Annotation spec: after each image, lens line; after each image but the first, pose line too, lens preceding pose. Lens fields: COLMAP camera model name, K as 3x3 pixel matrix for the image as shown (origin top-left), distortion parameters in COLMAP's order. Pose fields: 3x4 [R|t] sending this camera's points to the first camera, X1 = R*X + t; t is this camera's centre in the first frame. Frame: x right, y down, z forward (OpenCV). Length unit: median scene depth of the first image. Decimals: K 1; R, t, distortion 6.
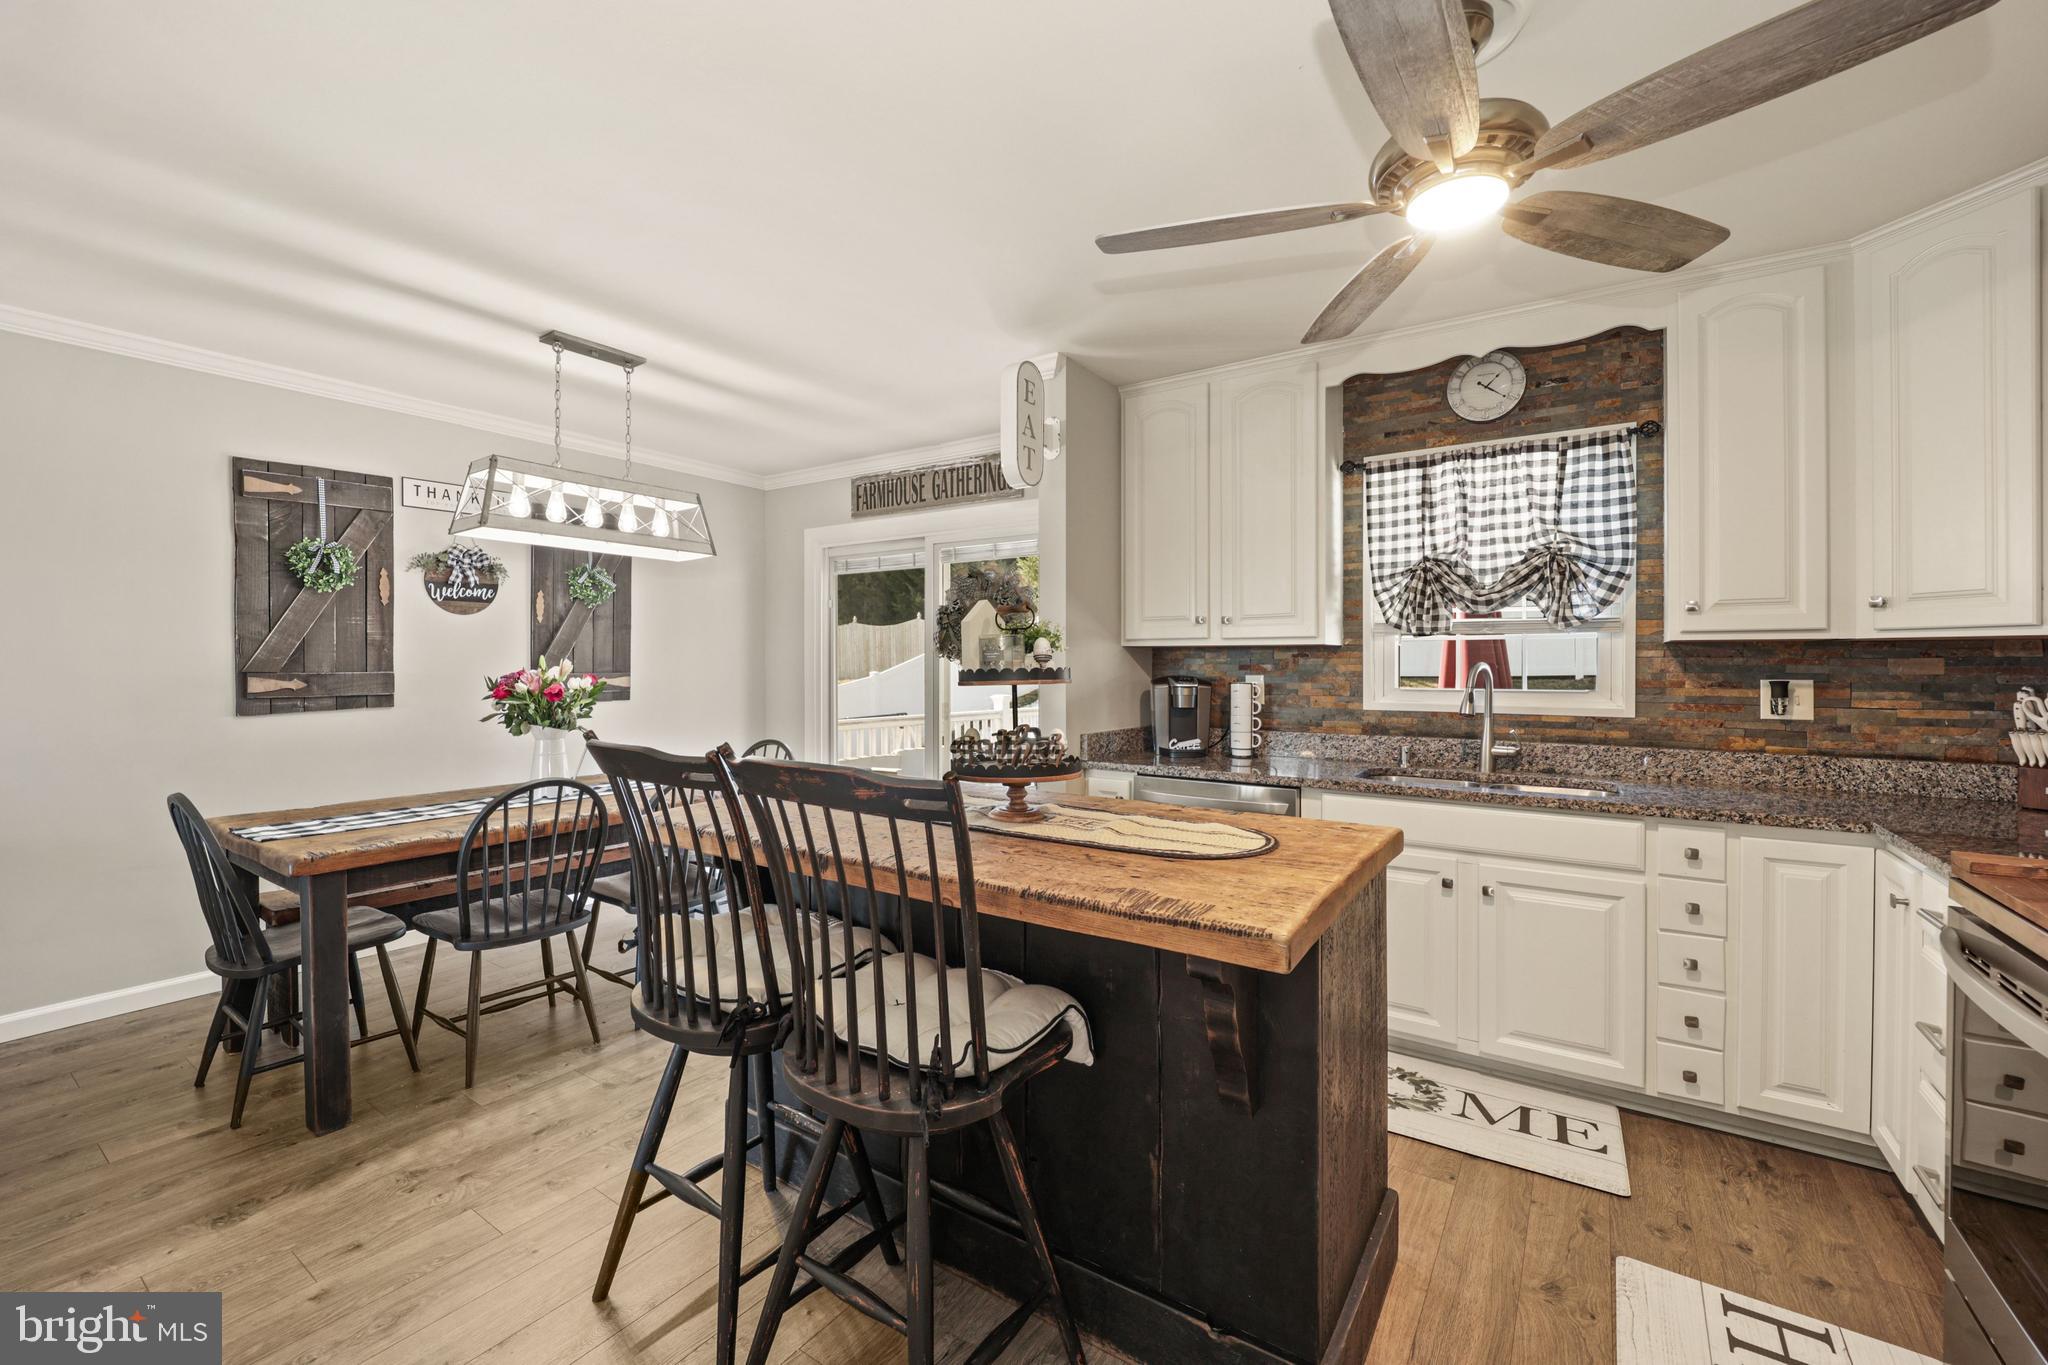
lens RADIAL K [[831.4, 0, 1019.8], [0, 831.4, 665.3], [0, 0, 1]] dist [-0.001641, -0.007176]
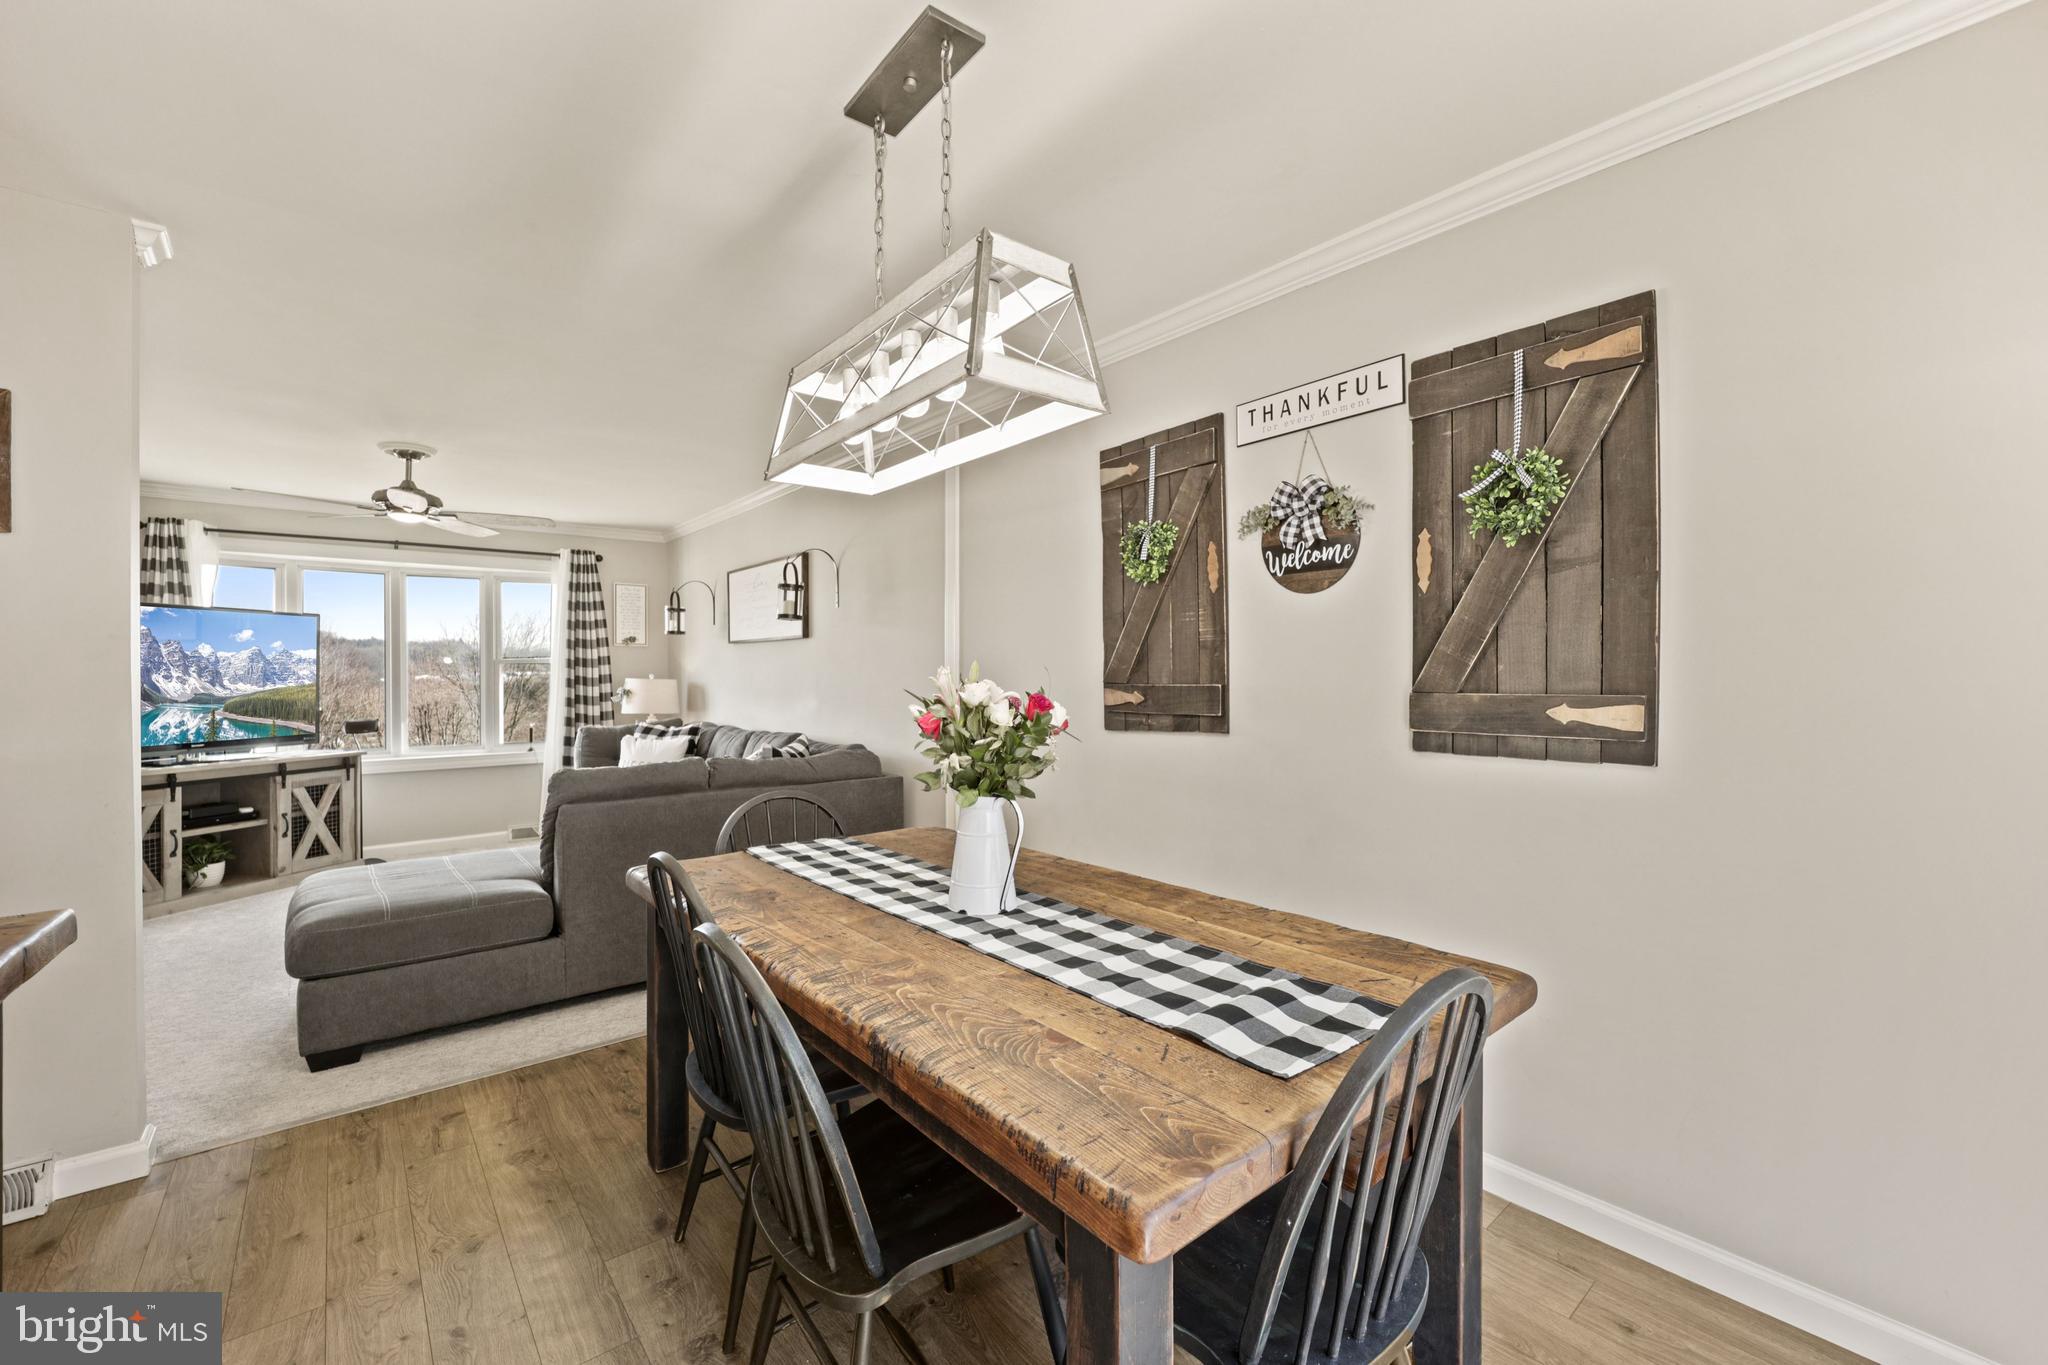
lens RADIAL K [[827.4, 0, 1020.7], [0, 827.4, 677.3], [0, 0, 1]] dist [-0.001149, -0.006914]
pose [[-0.276174, 0.005450, -0.961092, -0.028172], [0.001799, 0.999985, 0.005154, -0.002755], [0.961106, -0.000306, -0.276180, 1.177090]]
